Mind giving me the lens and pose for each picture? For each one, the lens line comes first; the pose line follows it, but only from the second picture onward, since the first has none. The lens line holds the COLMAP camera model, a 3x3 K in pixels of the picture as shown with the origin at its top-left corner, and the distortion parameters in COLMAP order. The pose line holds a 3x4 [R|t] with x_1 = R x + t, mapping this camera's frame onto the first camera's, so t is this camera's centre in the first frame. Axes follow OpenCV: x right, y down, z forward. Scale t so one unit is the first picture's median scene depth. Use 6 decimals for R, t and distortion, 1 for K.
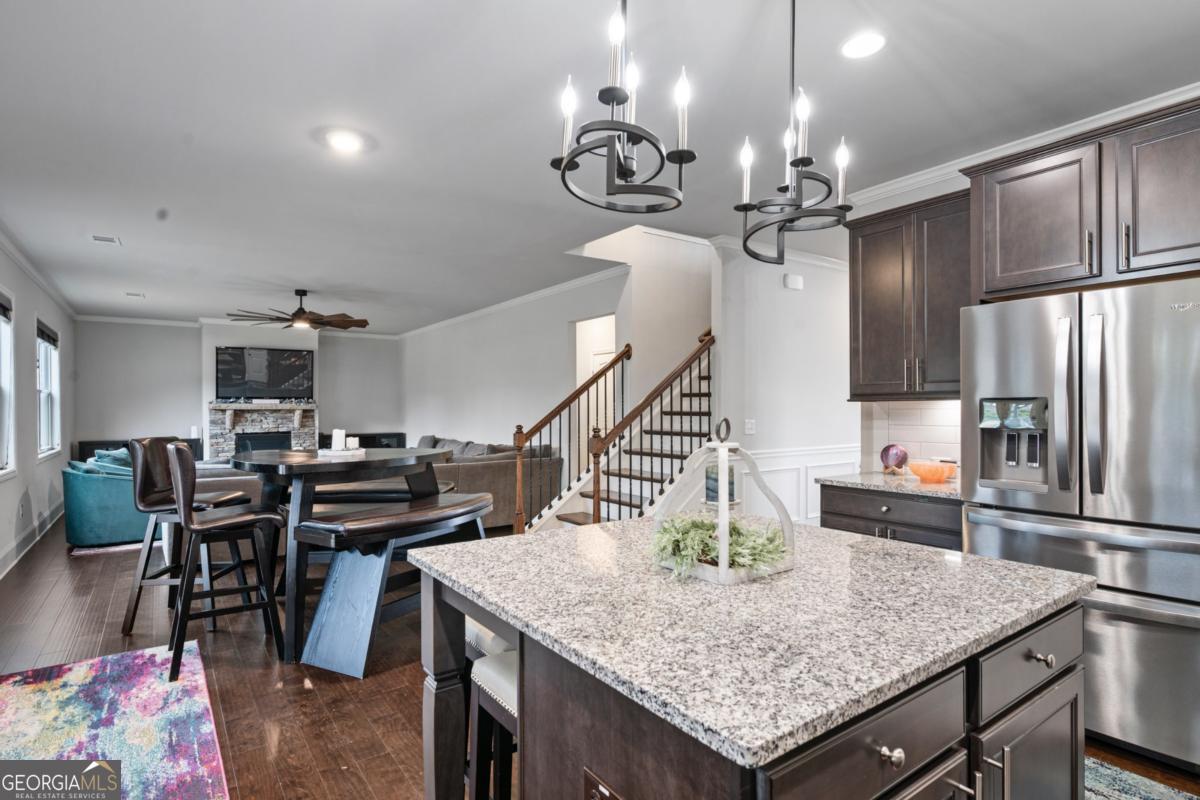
lens RADIAL K [[614.5, 0, 602.0], [0, 614.5, 404.2], [0, 0, 1]] dist [-0.000133, -0.000301]
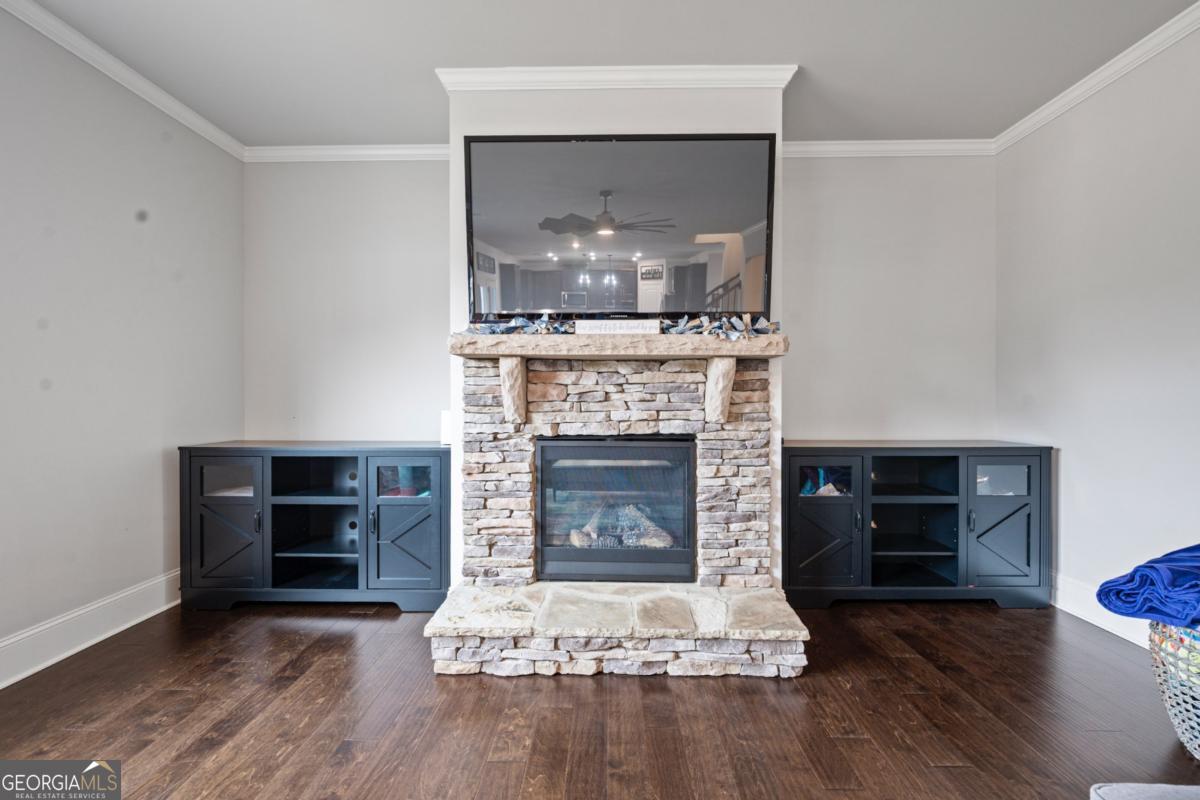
lens RADIAL K [[472.8, 0, 600.2], [0, 472.8, 398.7], [0, 0, 1]] dist [-0.009599, -0.000632]
pose [[0.802424, 0.005477, -0.596730, -0.421165], [0.000383, 0.999953, 0.009692, 0.025979], [0.596755, -0.008006, 0.802384, 0.816535]]
